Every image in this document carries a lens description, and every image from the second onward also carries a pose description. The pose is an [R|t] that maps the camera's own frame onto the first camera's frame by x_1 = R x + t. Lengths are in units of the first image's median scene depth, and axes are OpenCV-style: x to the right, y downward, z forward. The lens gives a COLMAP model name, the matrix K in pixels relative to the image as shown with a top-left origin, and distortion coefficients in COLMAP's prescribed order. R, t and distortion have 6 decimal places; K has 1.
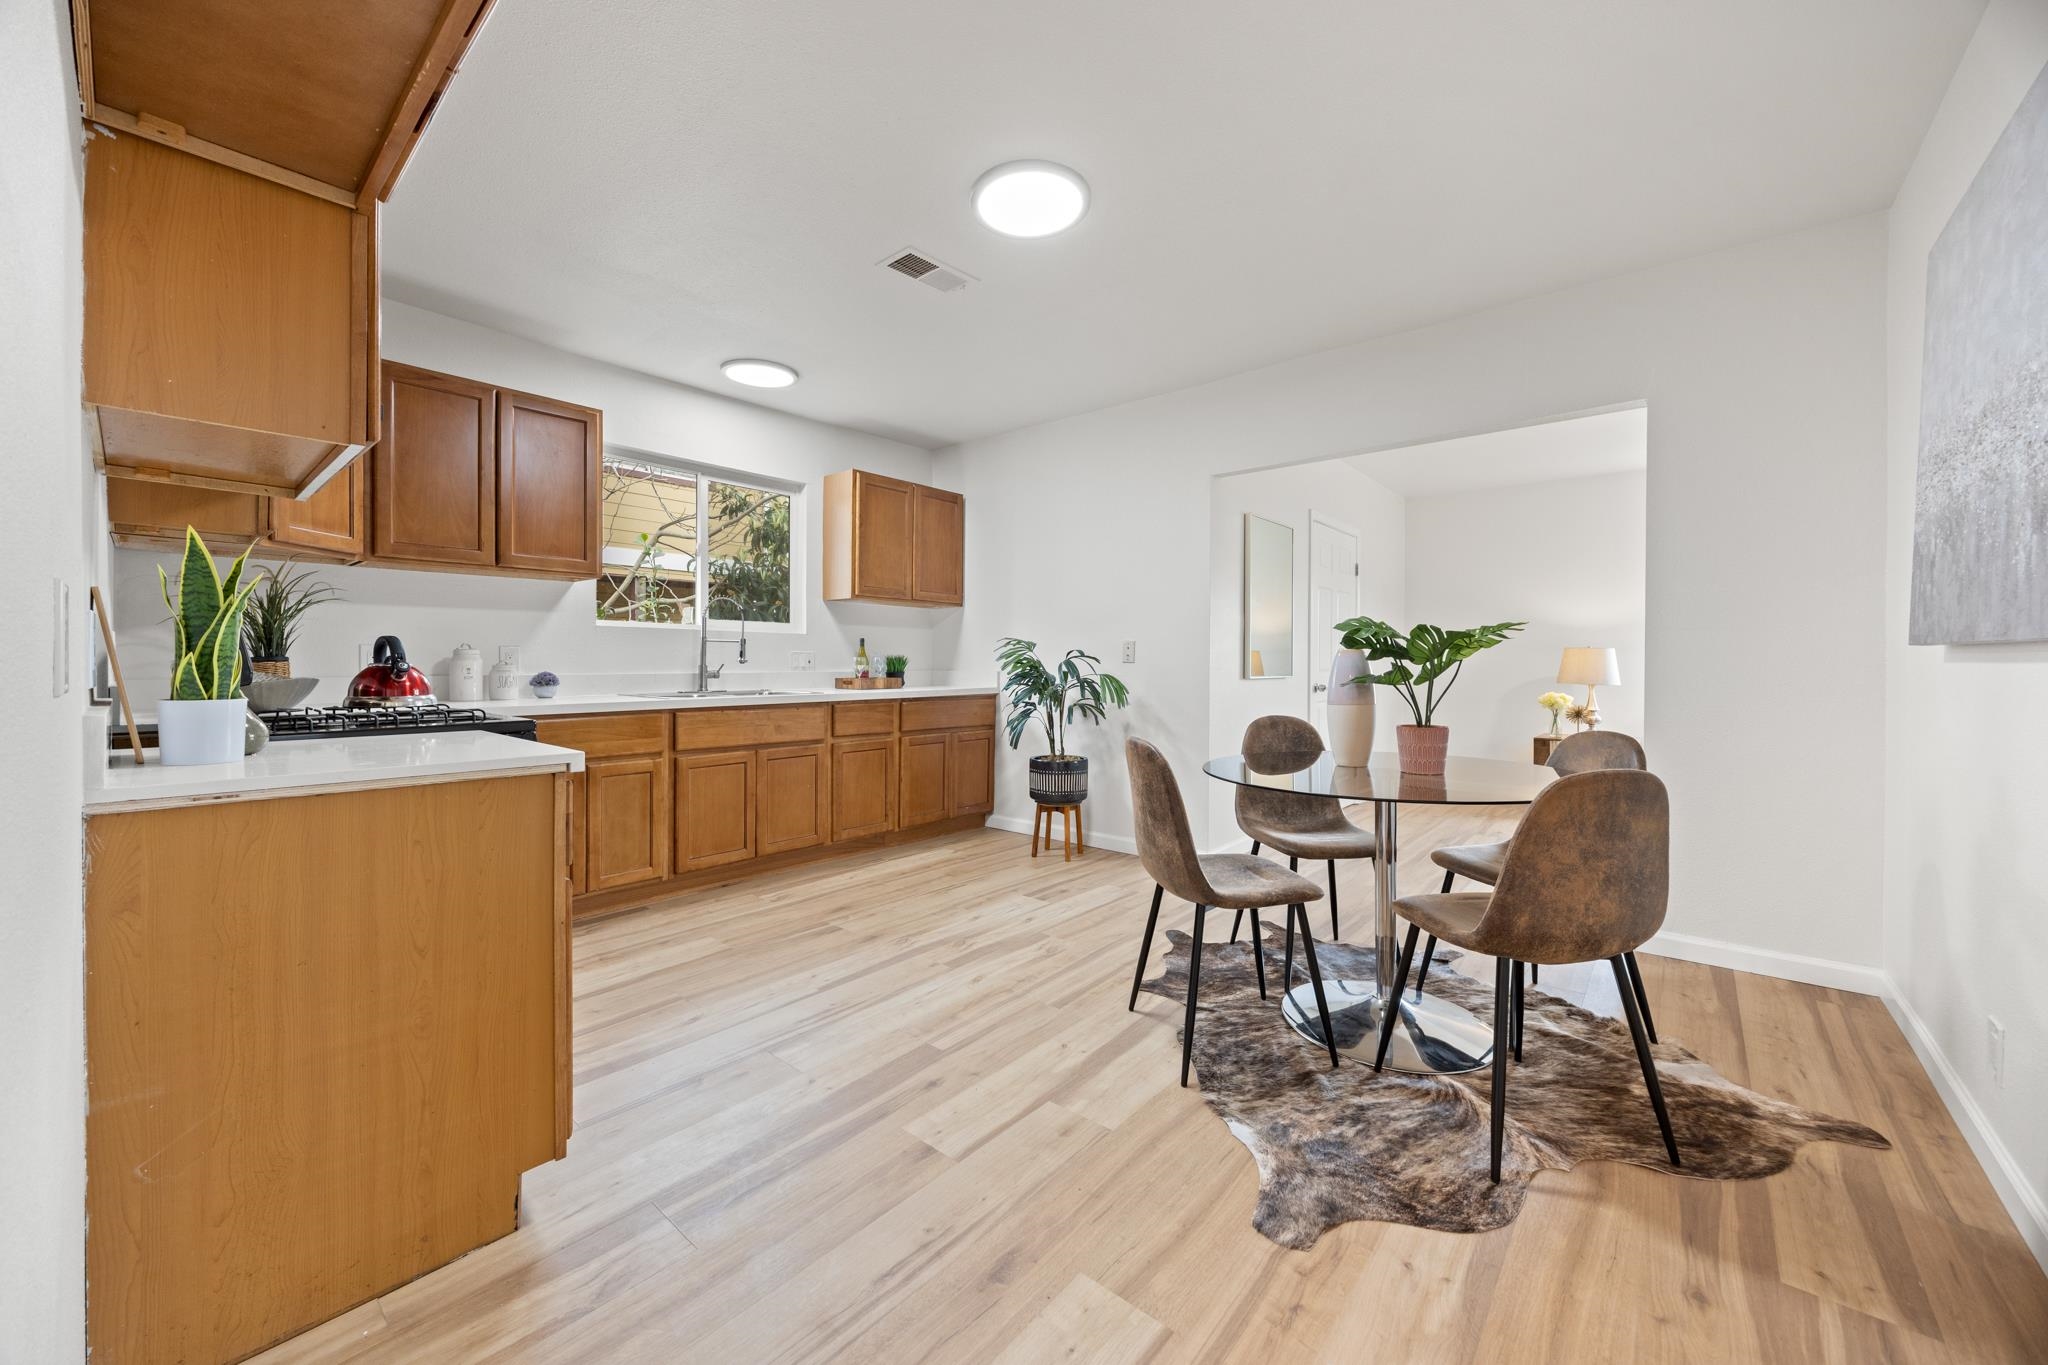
lens RADIAL K [[772.8, 0, 1022.3], [0, 772.8, 674.5], [0, 0, 1]] dist [-0.006271, 0.000766]
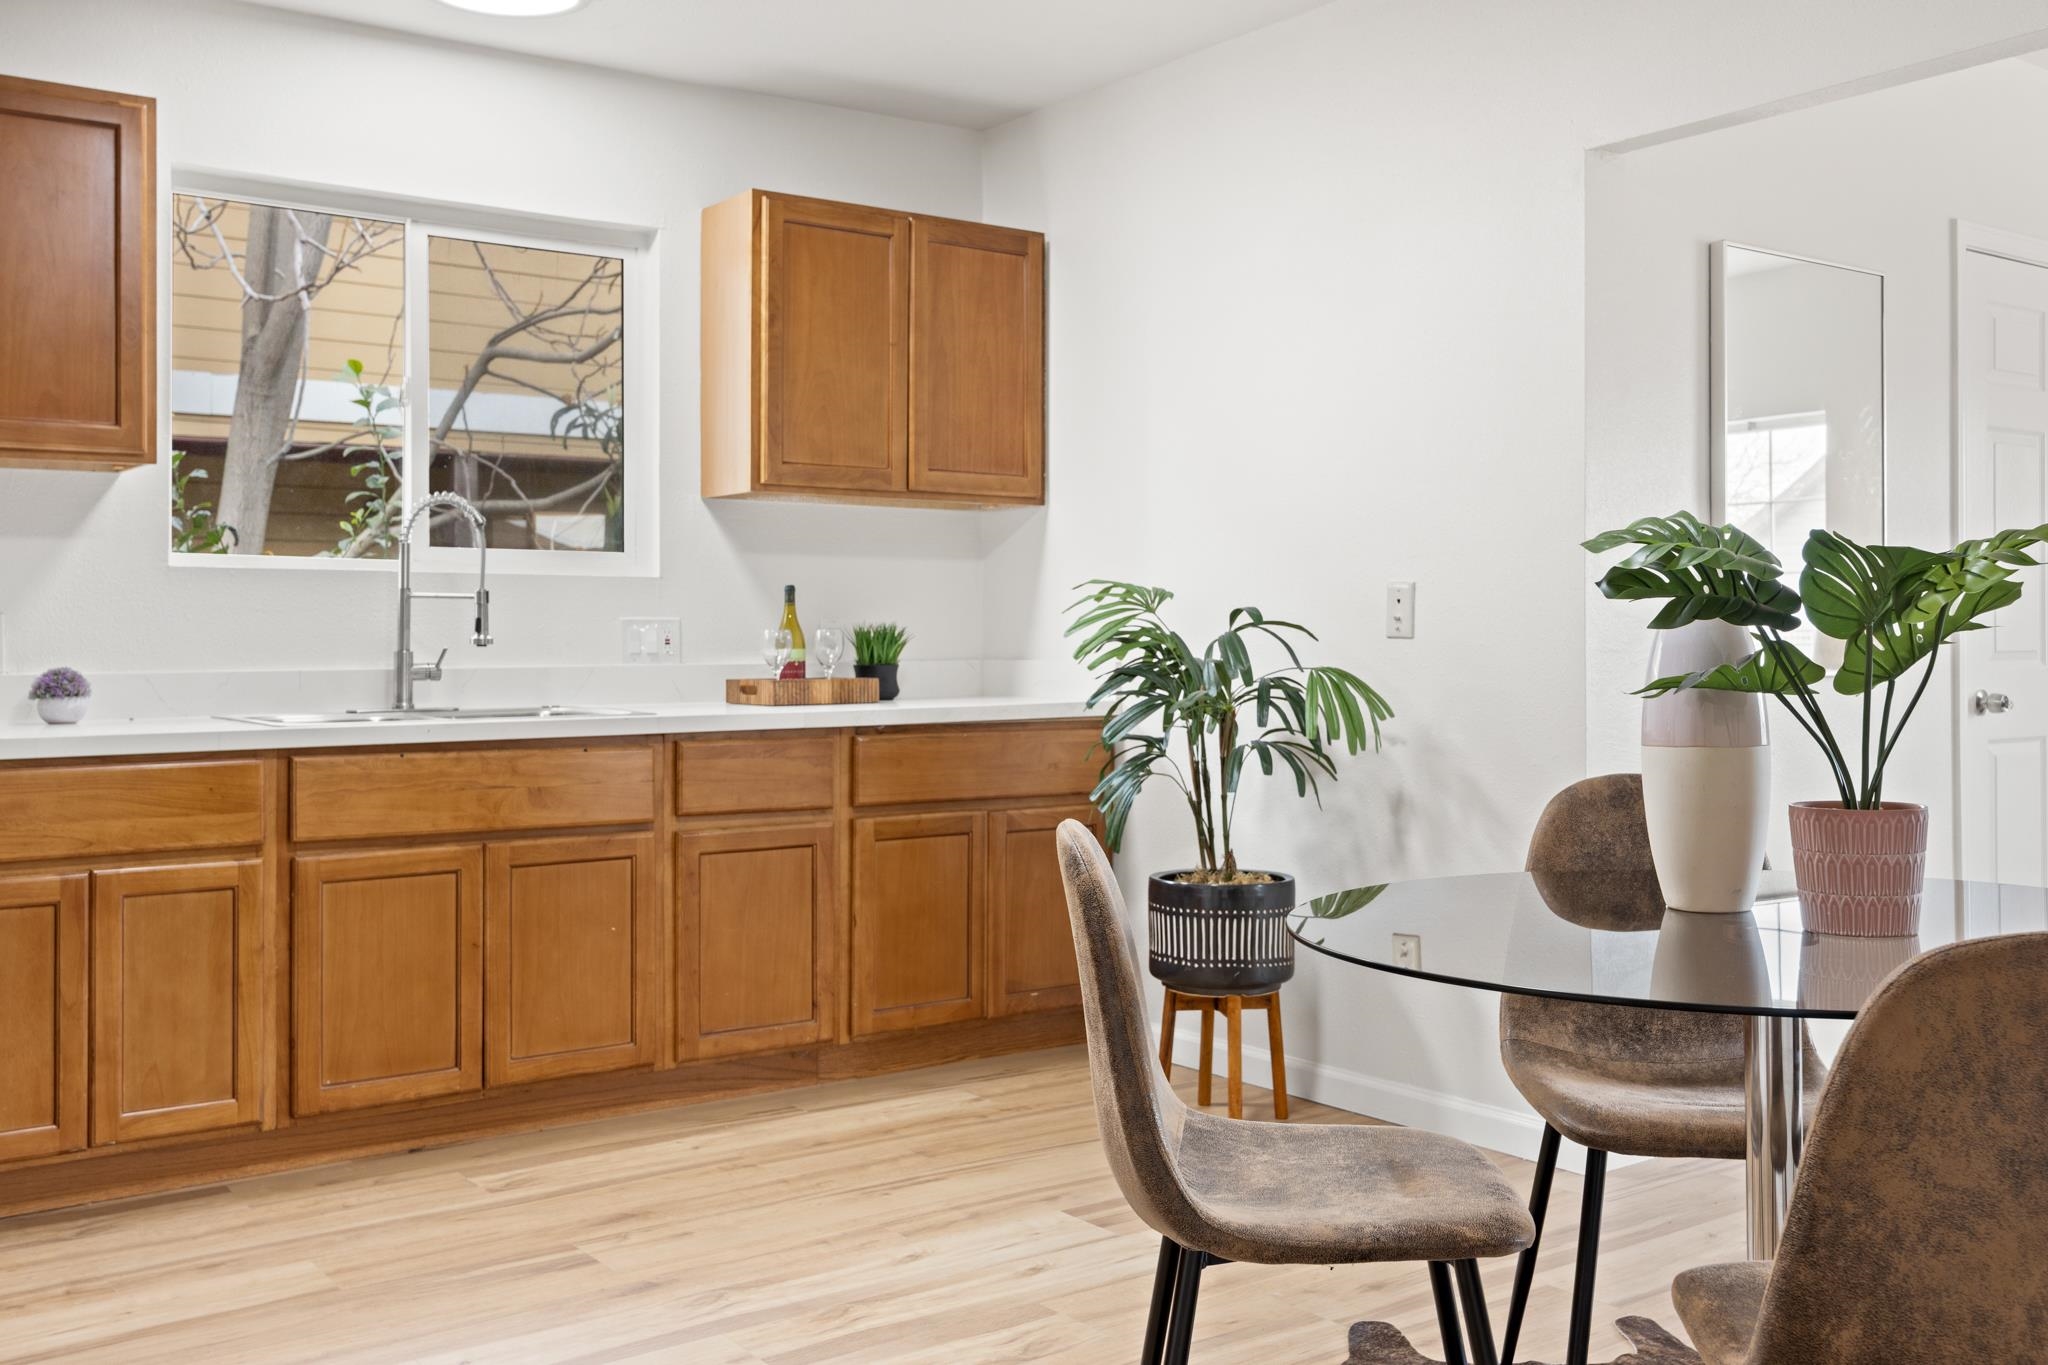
lens RADIAL K [[1921.4, 0, 1029.6], [0, 1921.4, 645.1], [0, 0, 1]] dist [0.002507, 0.000000]
pose [[0.973001, -0.006942, -0.230695, 0.224506], [0.004100, 0.999910, -0.012796, 0.000266], [0.230763, 0.011504, 0.972942, 0.008669]]
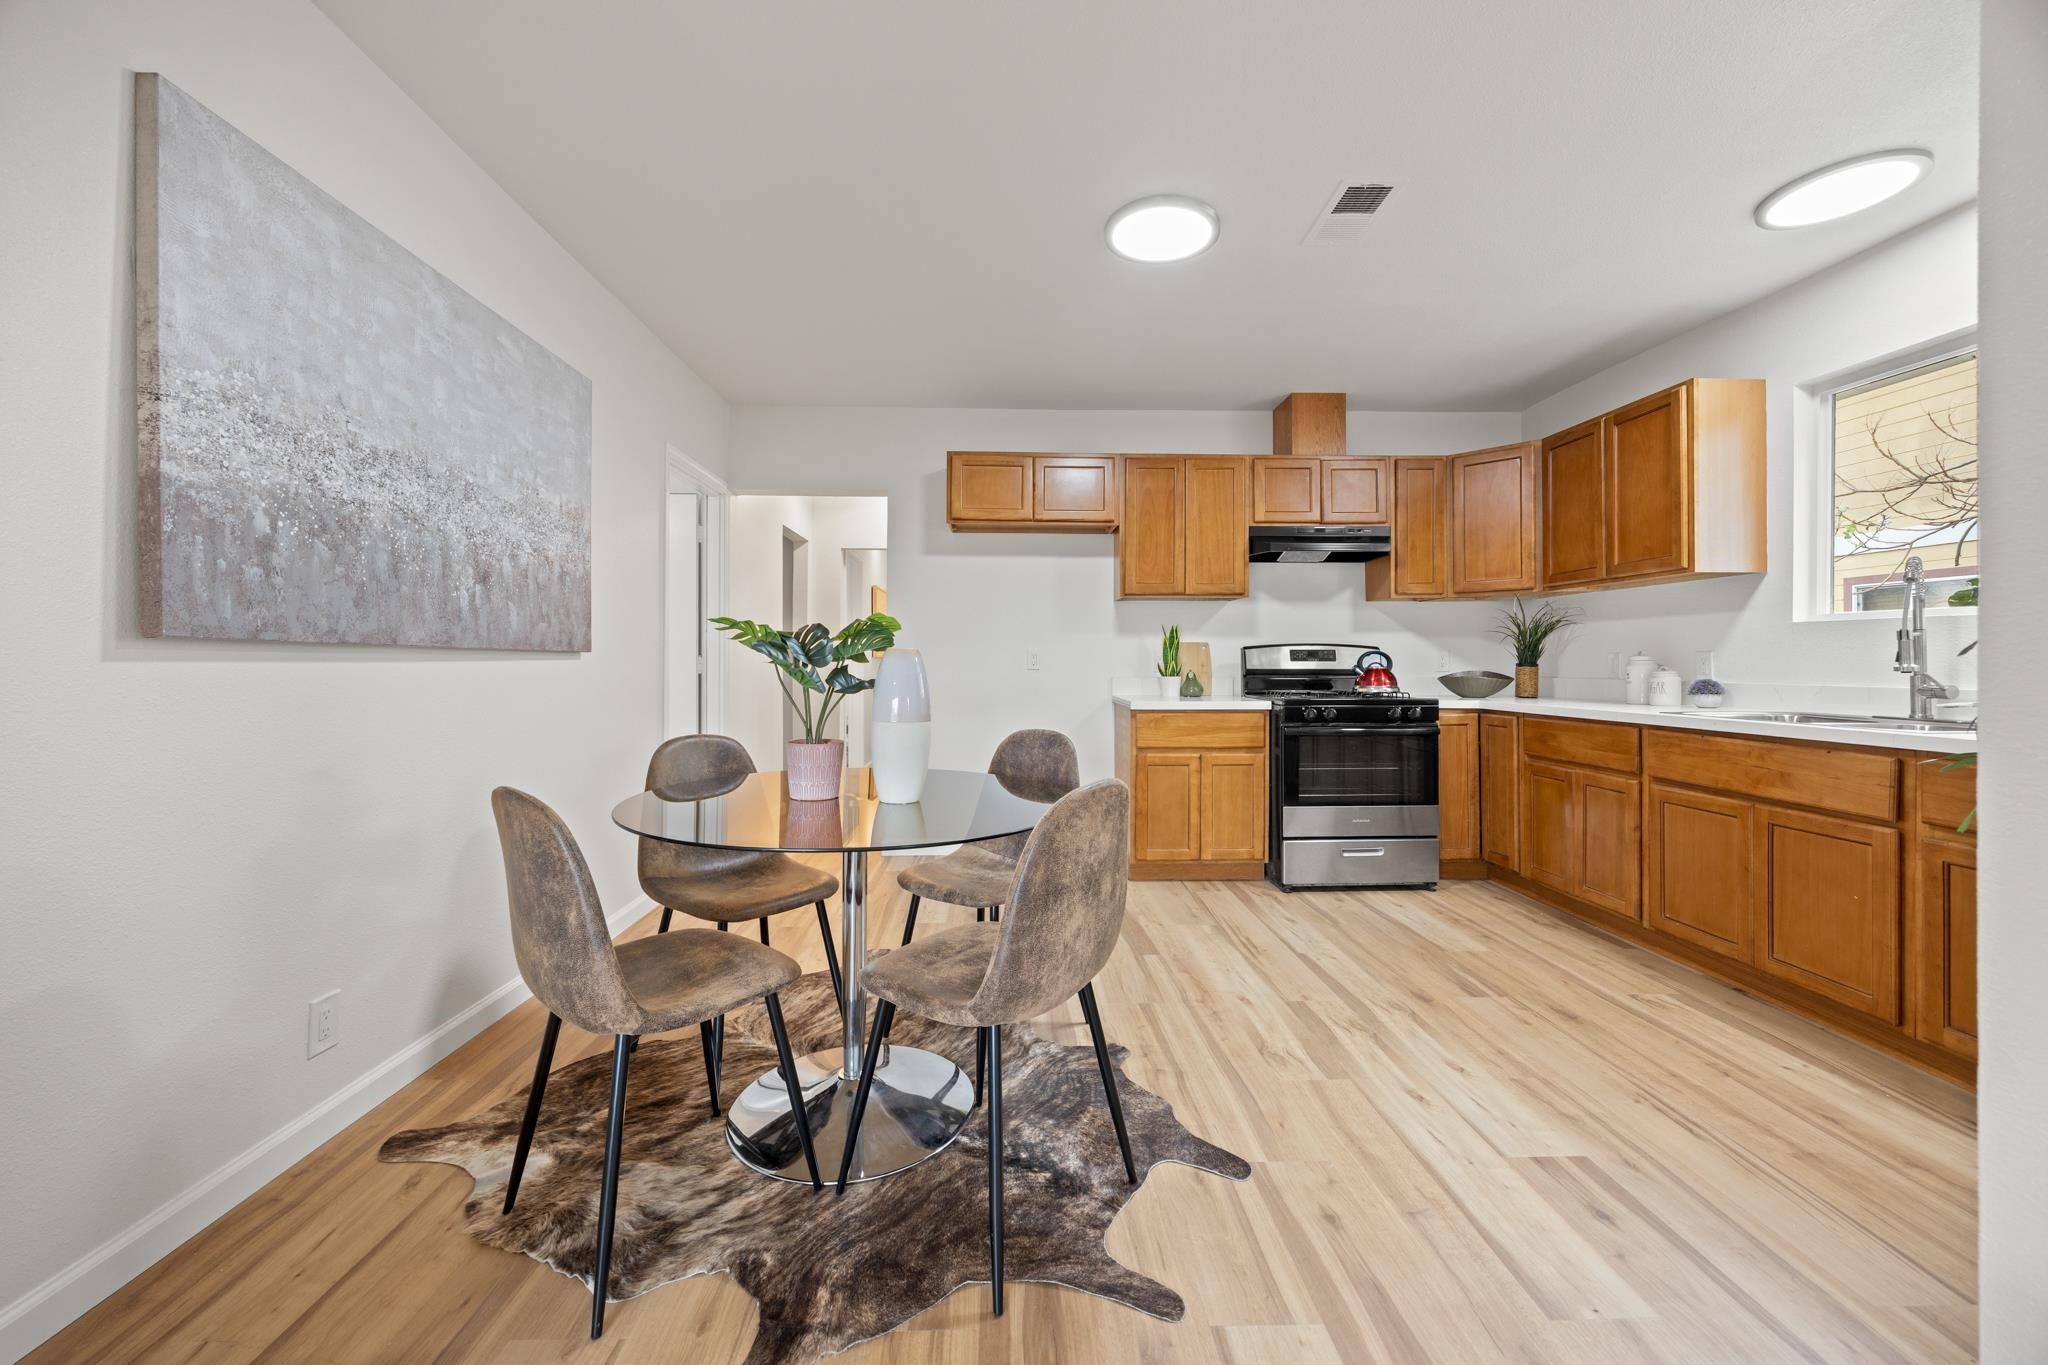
lens RADIAL K [[772.8, 0, 1017.9], [0, 772.8, 660.5], [0, 0, 1]] dist [-0.006271, 0.000766]
pose [[-0.738987, -0.005789, -0.673695, 0.594434], [-0.016549, 0.999817, 0.009561, -0.020374], [0.673516, 0.018214, -0.738948, 1.133059]]
